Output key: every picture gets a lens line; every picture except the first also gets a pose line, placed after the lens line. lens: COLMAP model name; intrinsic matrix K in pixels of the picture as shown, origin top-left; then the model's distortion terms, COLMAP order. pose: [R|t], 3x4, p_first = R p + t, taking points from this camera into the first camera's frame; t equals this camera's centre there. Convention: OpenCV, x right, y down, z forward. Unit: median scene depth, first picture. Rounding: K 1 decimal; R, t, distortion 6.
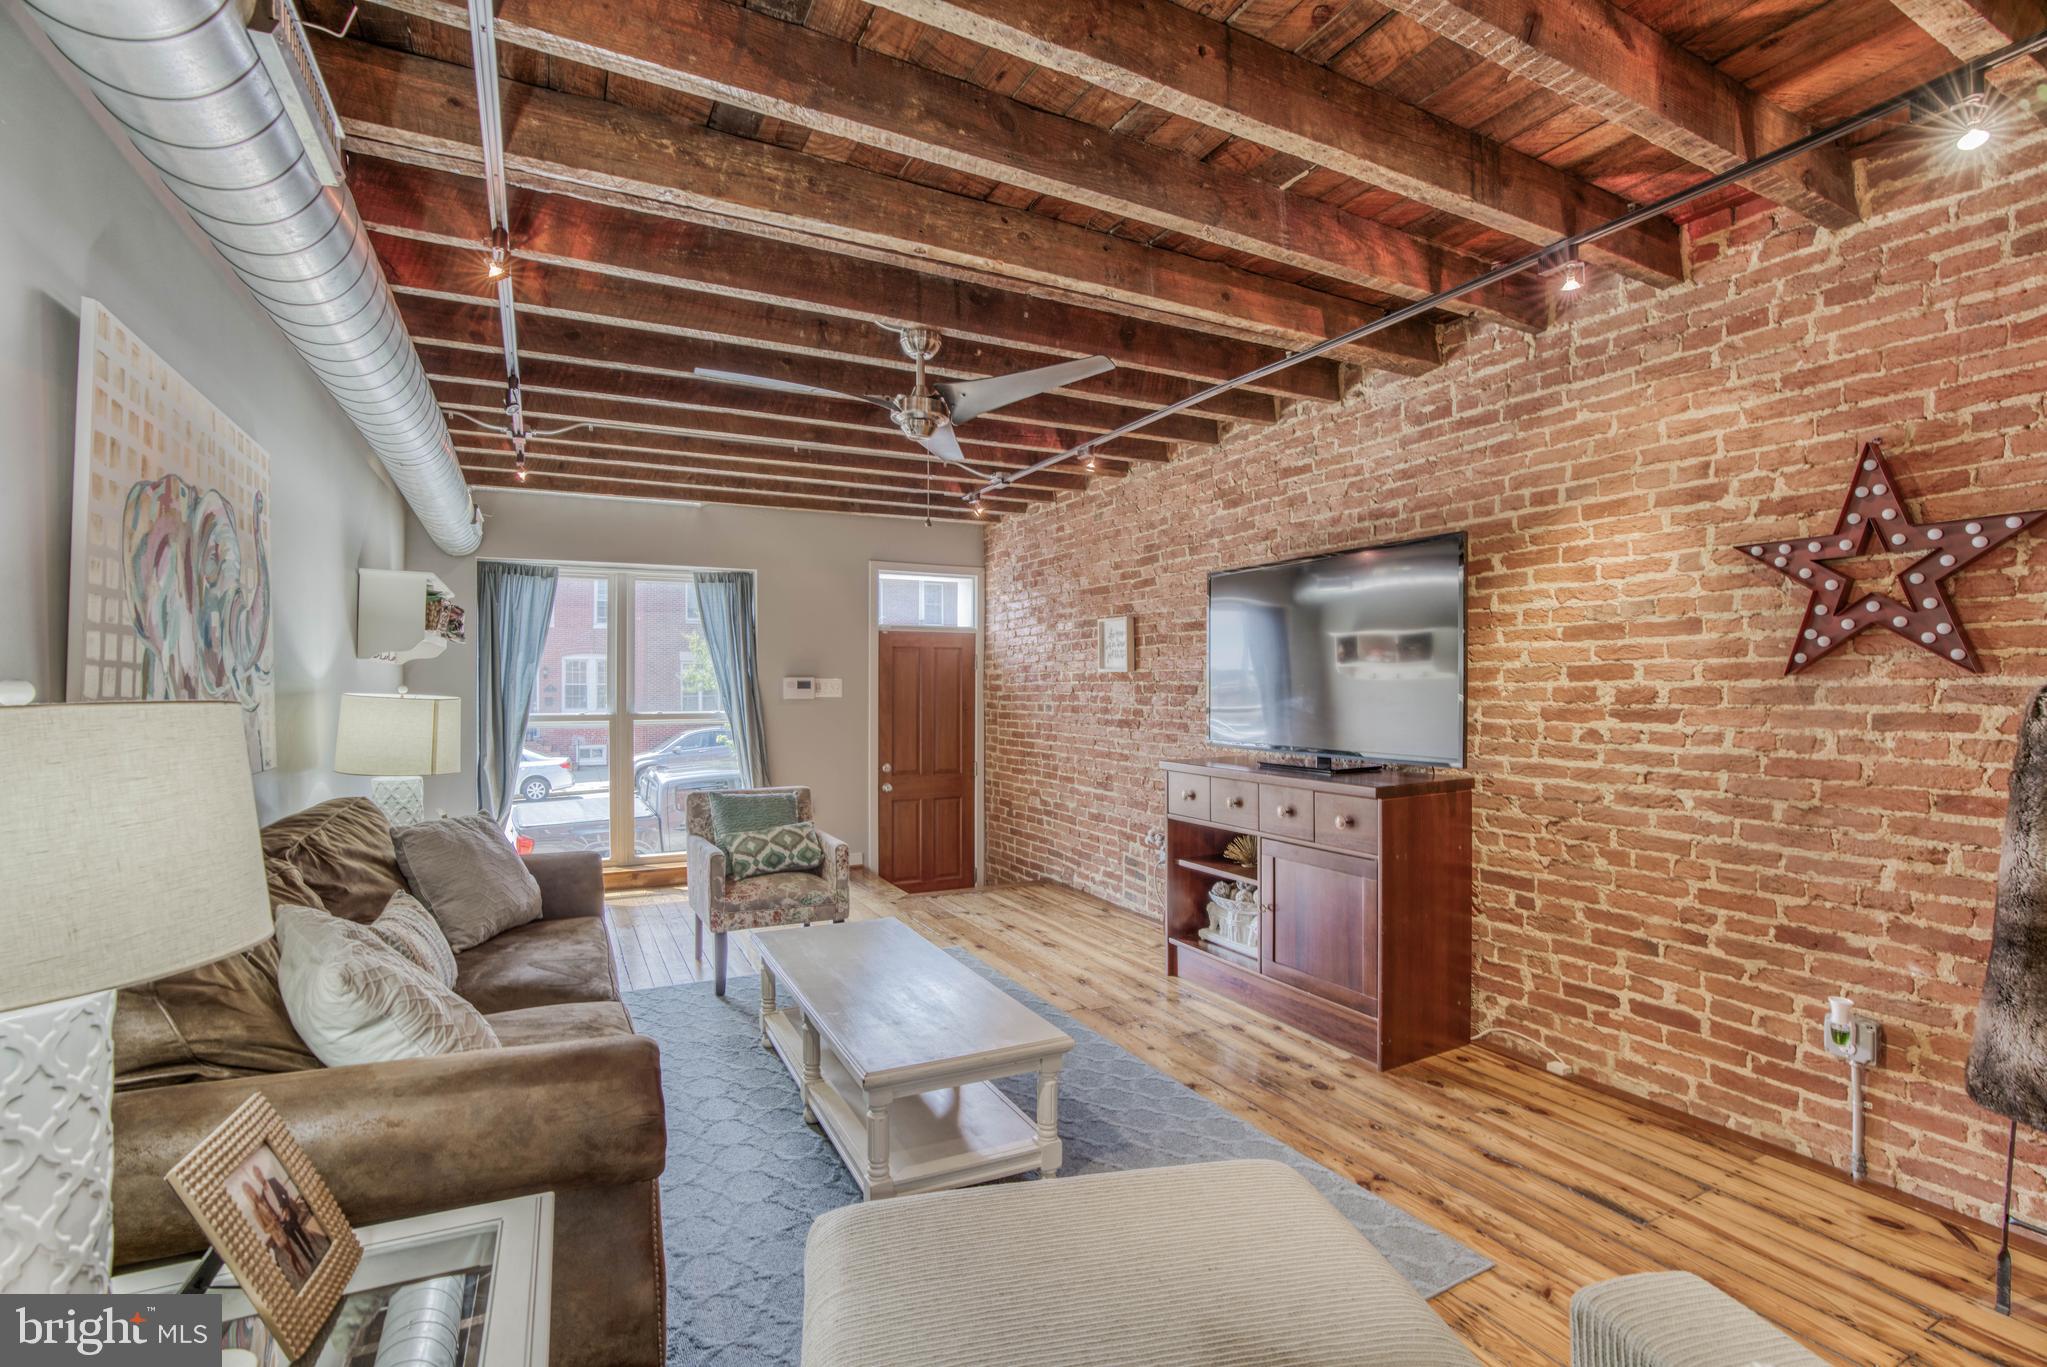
lens RADIAL K [[934.5, 0, 1011.6], [0, 934.5, 688.1], [0, 0, 1]] dist [-0.074350, 0.030037]
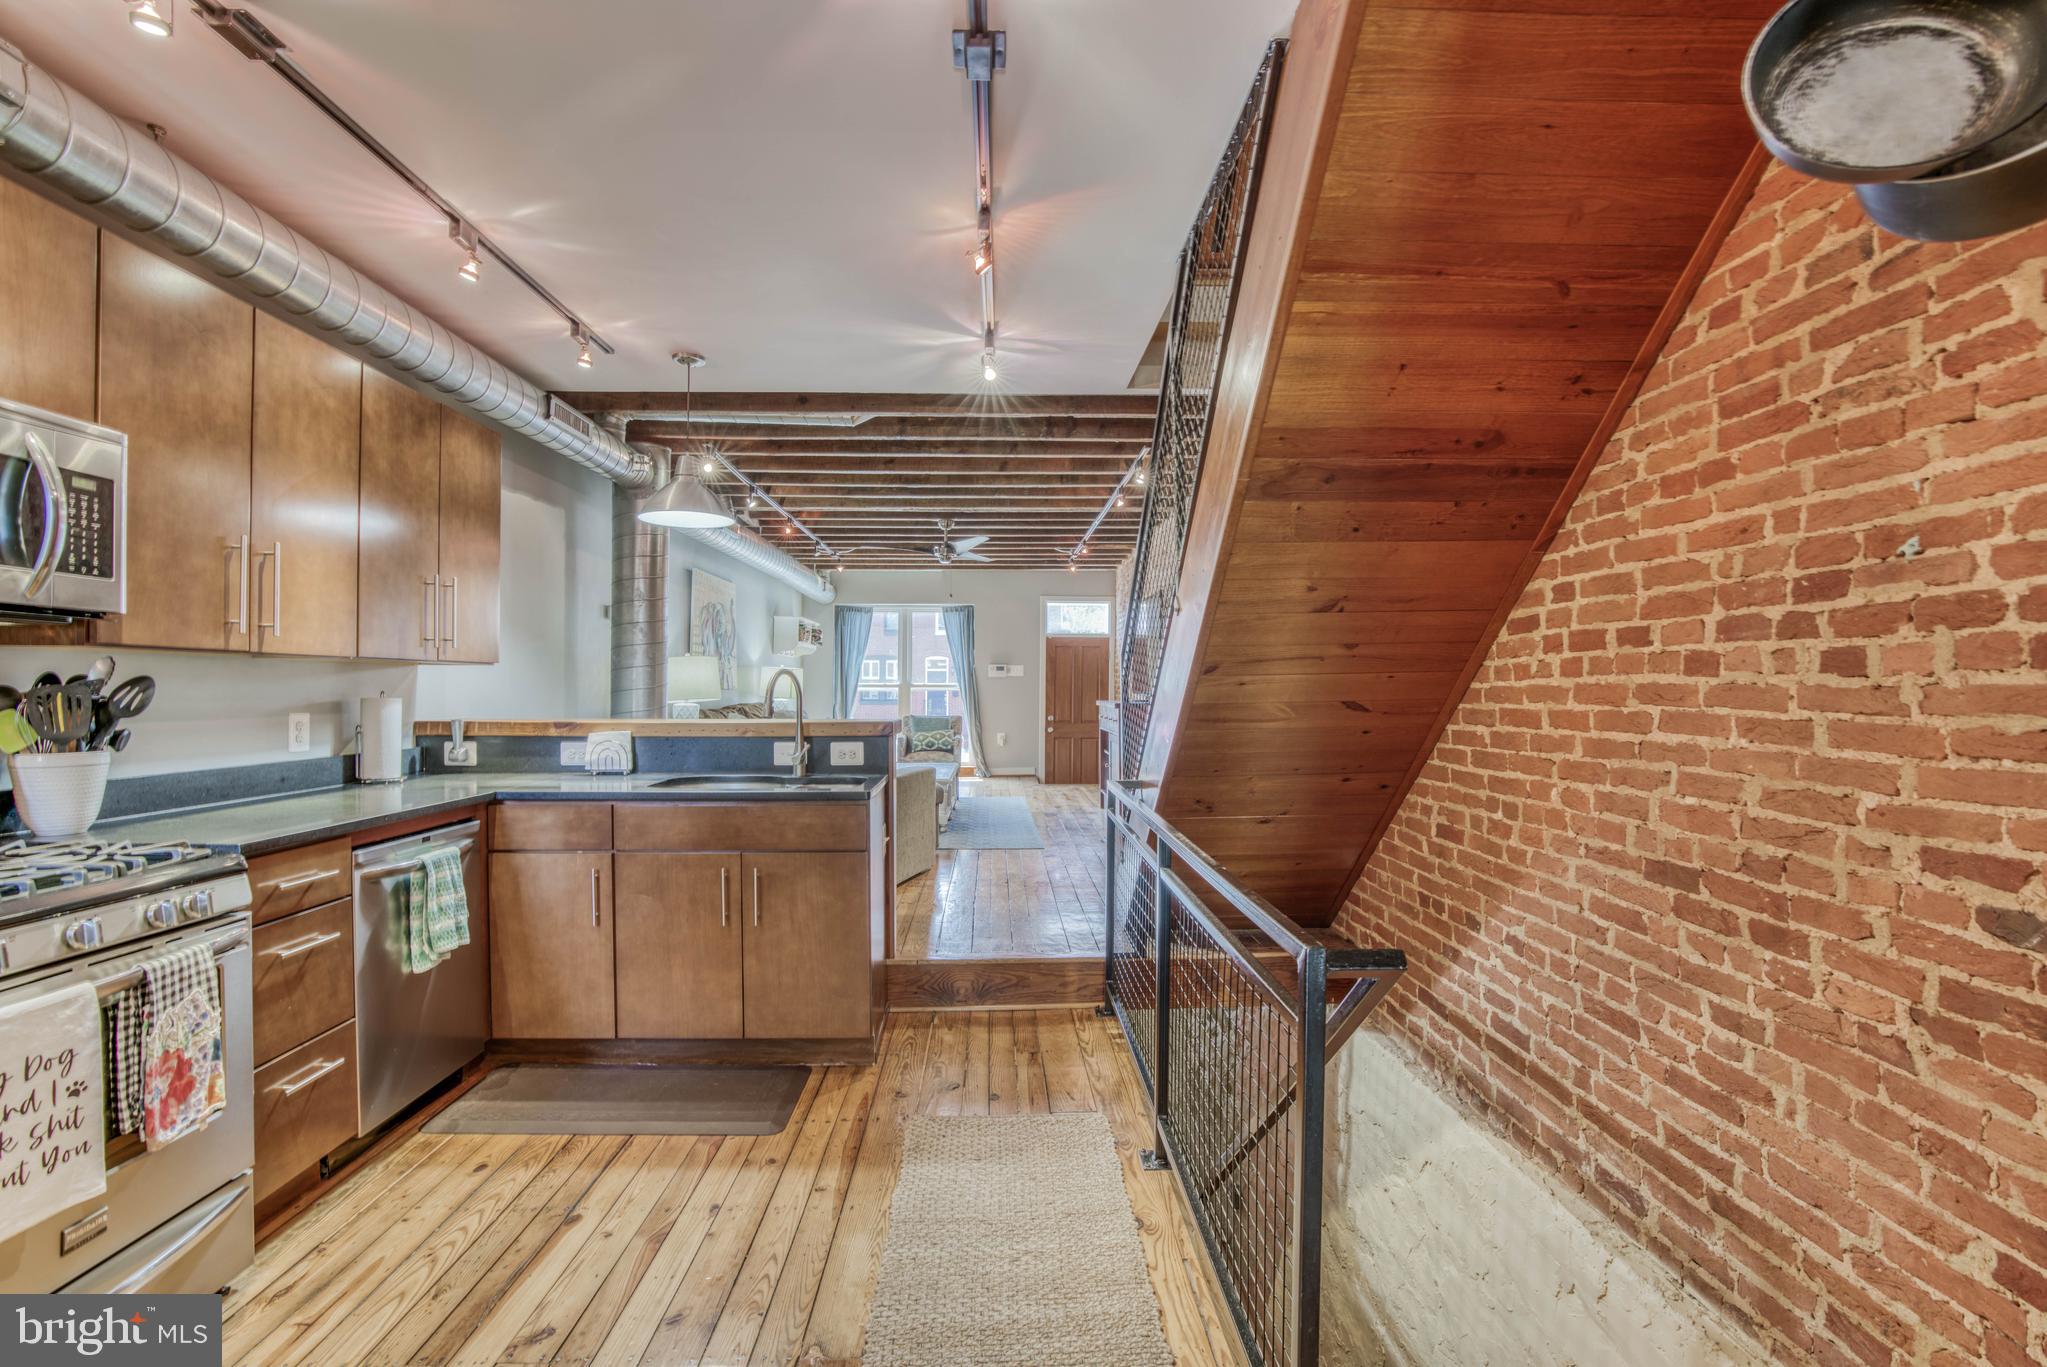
lens RADIAL K [[934.5, 0, 1011.6], [0, 934.5, 688.1], [0, 0, 1]] dist [-0.074350, 0.030037]
pose [[0.902286, 0.005377, -0.431105, 0.791003], [-0.006004, 0.999982, -0.000093, 0.048069], [0.431097, 0.002672, 0.902302, -0.823401]]
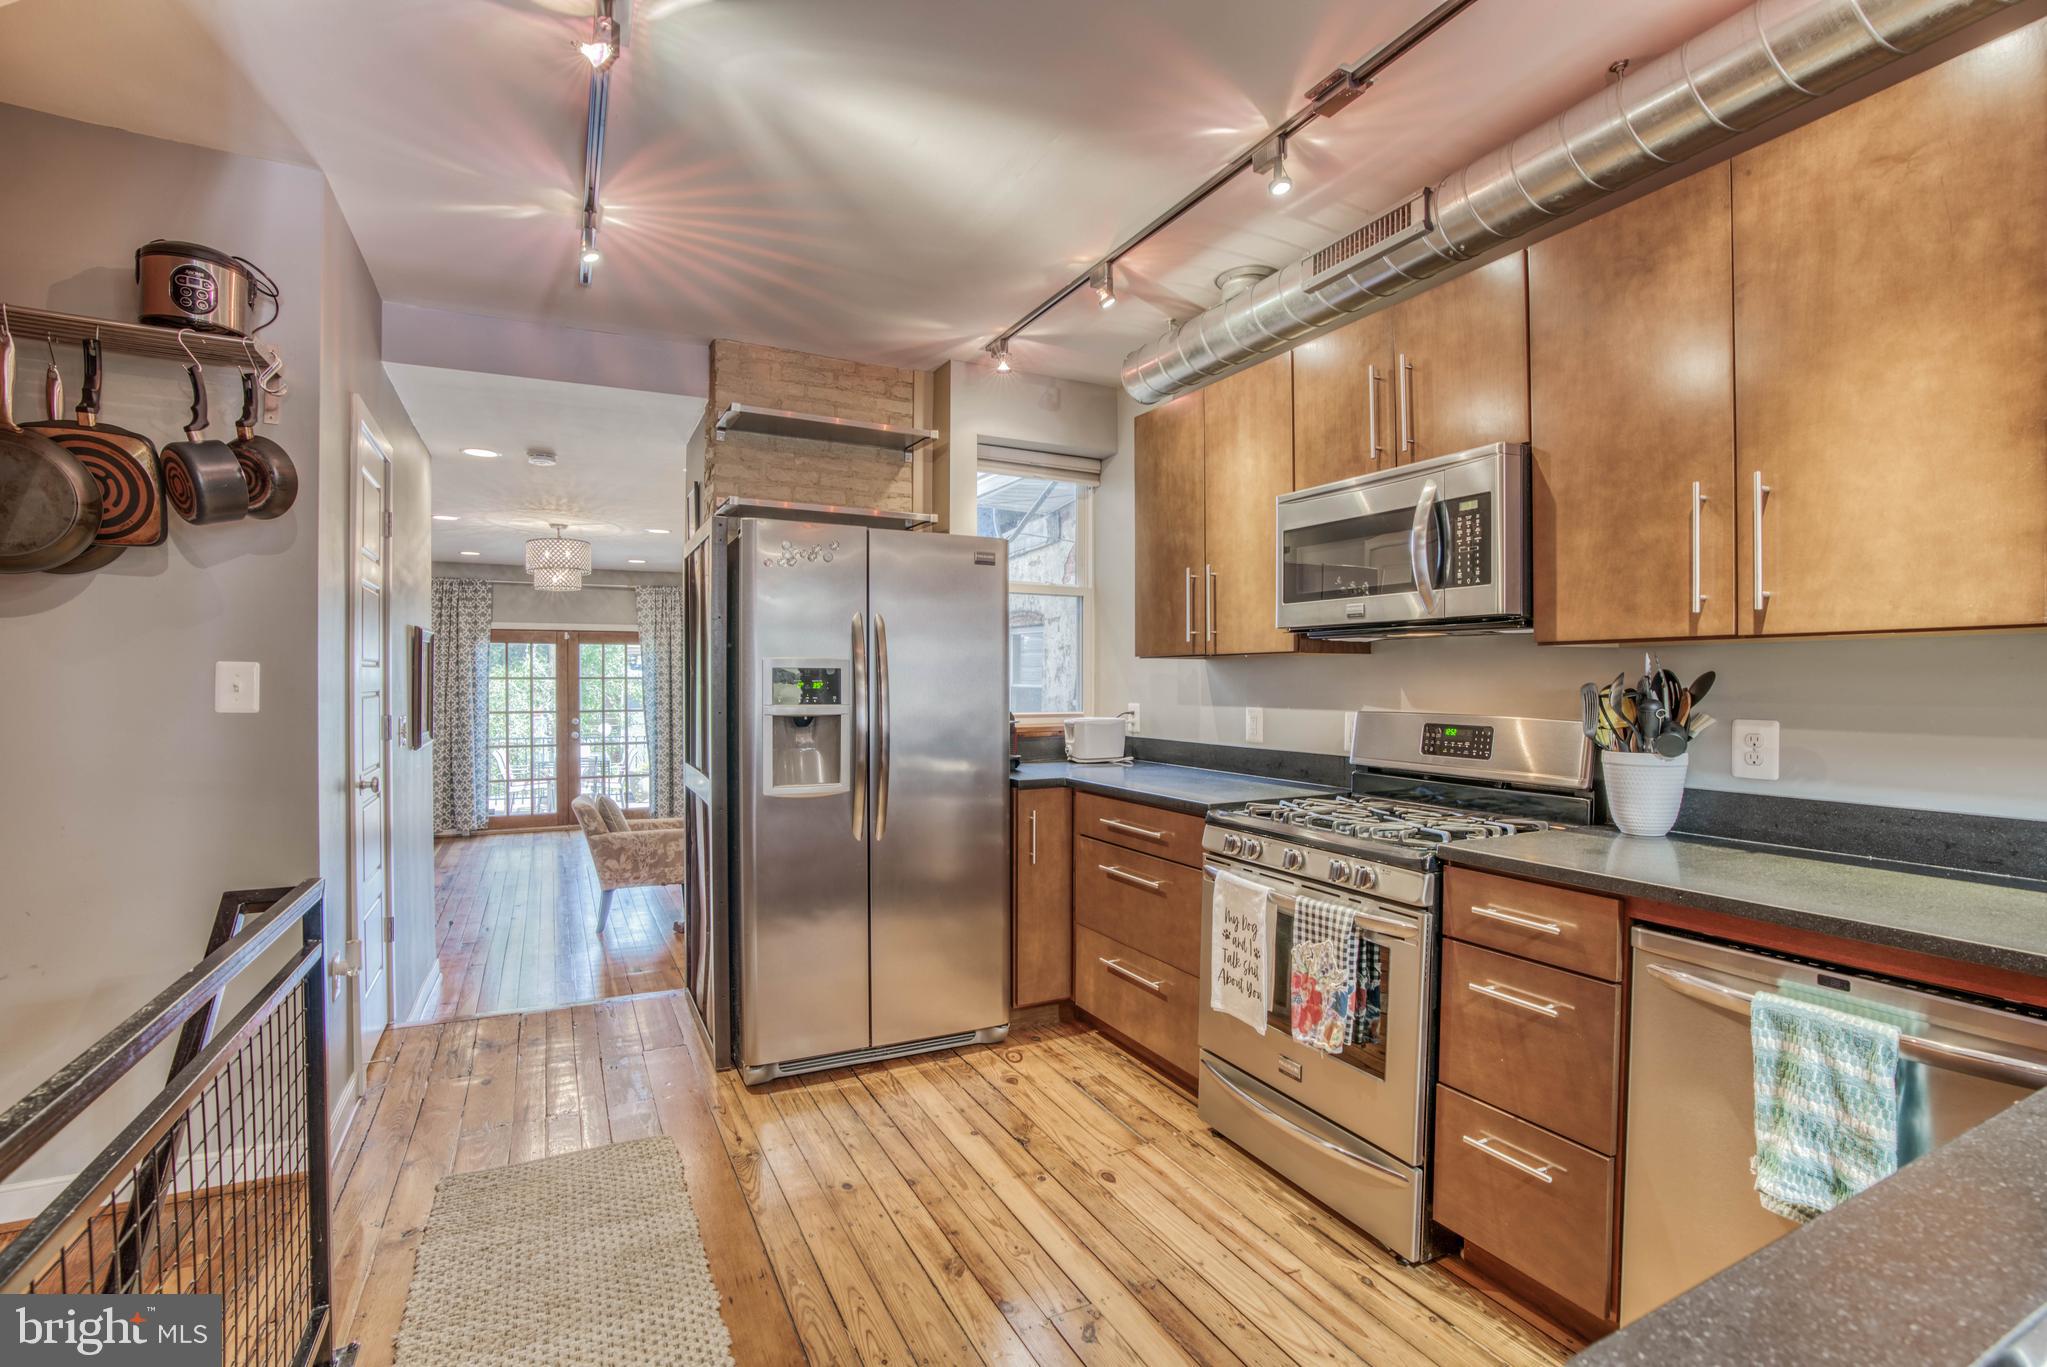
lens RADIAL K [[934.5, 0, 1011.6], [0, 934.5, 688.1], [0, 0, 1]] dist [-0.074350, 0.030037]
pose [[-0.999966, 0.003033, 0.007716, 0.464975], [0.003102, 0.999955, 0.008958, 0.047015], [-0.007689, 0.008982, -0.999930, -0.158117]]
